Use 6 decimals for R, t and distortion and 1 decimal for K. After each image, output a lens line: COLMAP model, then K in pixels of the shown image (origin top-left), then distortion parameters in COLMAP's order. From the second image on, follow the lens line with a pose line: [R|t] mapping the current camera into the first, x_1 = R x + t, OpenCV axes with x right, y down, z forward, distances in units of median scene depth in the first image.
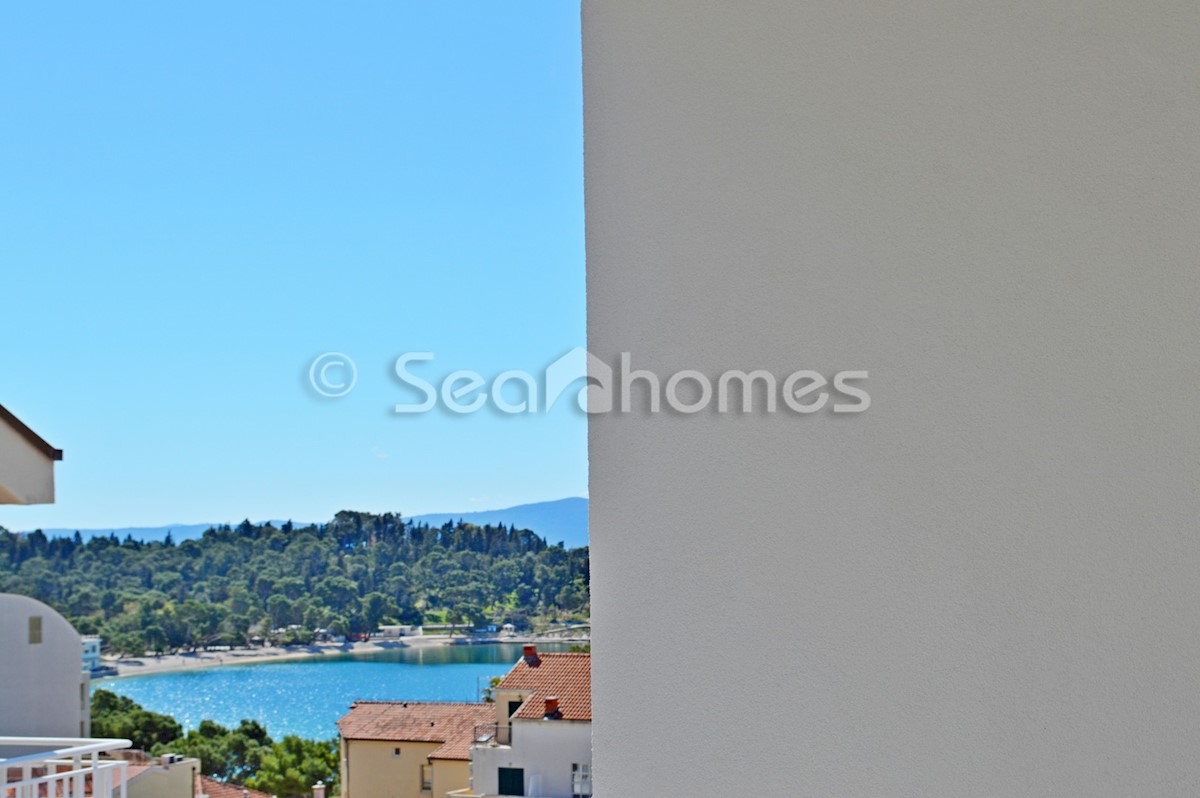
lens RADIAL K [[2362.8, 0, 599.7], [0, 2362.8, 398.1], [0, 0, 1]] dist [-0.004829, 0.000000]
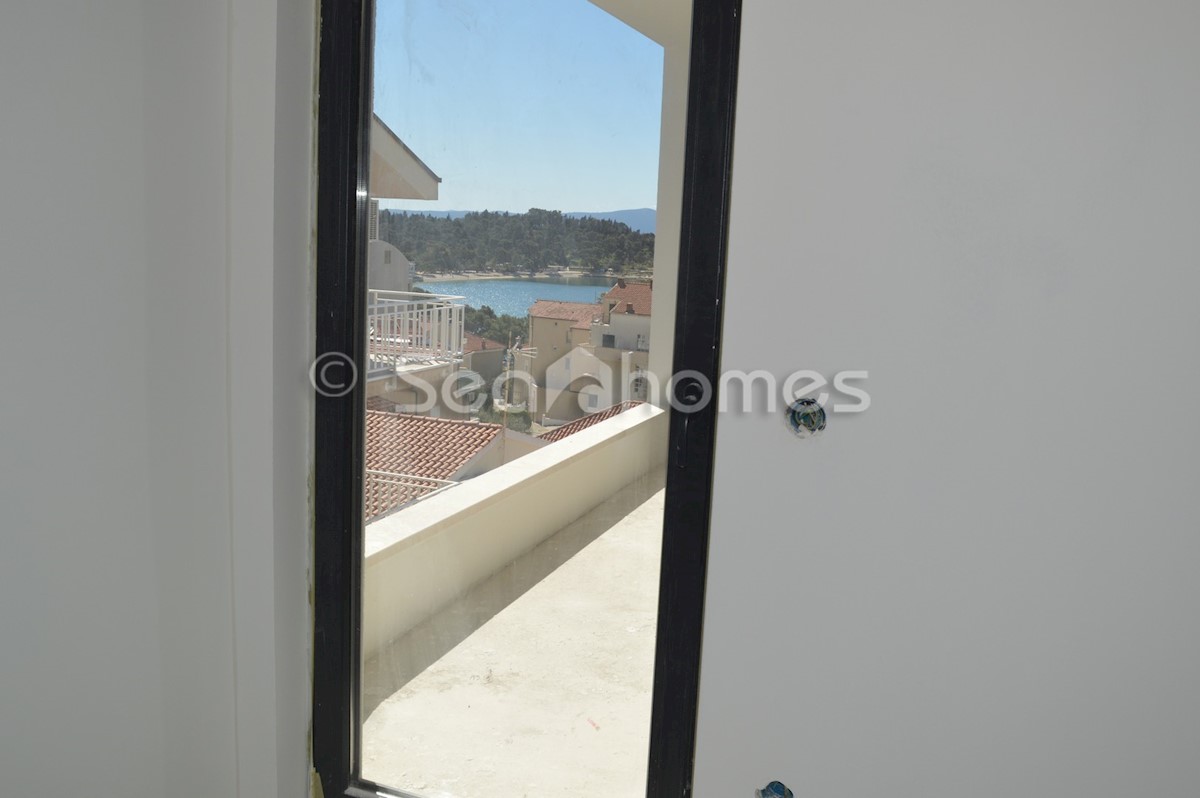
lens RADIAL K [[936.3, 0, 593.0], [0, 936.3, 395.1], [0, 0, 1]] dist [-0.059264, -0.000157]
pose [[0.995583, 0.071417, -0.060950, 0.004093], [-0.054986, 0.969694, 0.238056, 0.009199], [0.076104, -0.233653, 0.969337, 0.178504]]
